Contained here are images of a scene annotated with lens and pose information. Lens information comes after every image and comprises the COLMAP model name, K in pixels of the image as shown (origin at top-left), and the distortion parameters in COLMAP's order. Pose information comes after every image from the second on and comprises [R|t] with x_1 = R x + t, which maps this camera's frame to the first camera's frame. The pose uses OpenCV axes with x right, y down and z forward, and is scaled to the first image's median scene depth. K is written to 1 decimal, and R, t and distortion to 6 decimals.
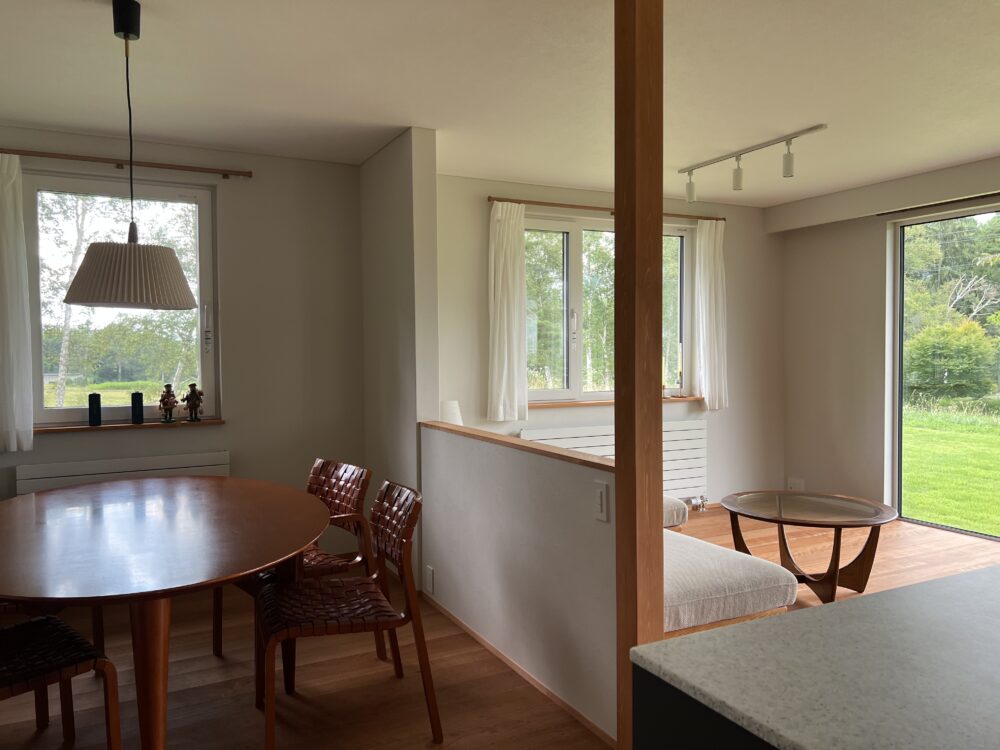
lens RADIAL K [[761.0, 0, 500.0], [0, 761.0, 375.0], [0, 0, 1]] dist [-0.002129, -0.000642]
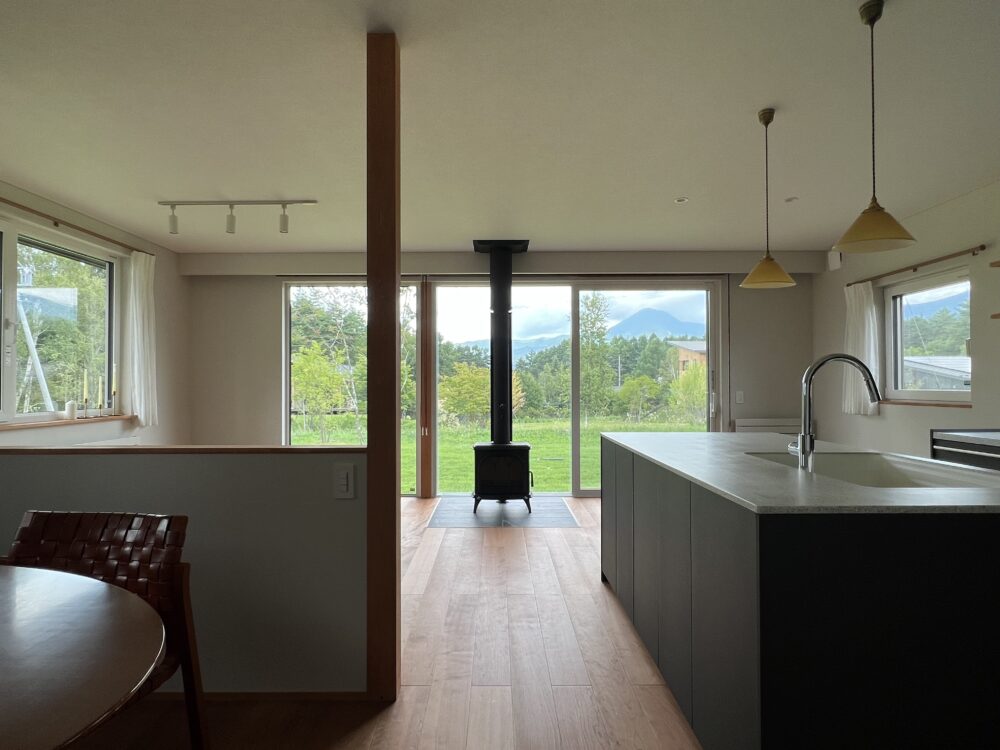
lens RADIAL K [[571.8, 0, 500.0], [0, 571.8, 375.0], [0, 0, 1]] dist [0.000421, 0.000038]
pose [[0.461649, 0.021228, 0.886809, -0.217581], [0.031332, 0.998700, -0.040216, 0.021688], [-0.886509, 0.046351, 0.460383, 0.173142]]
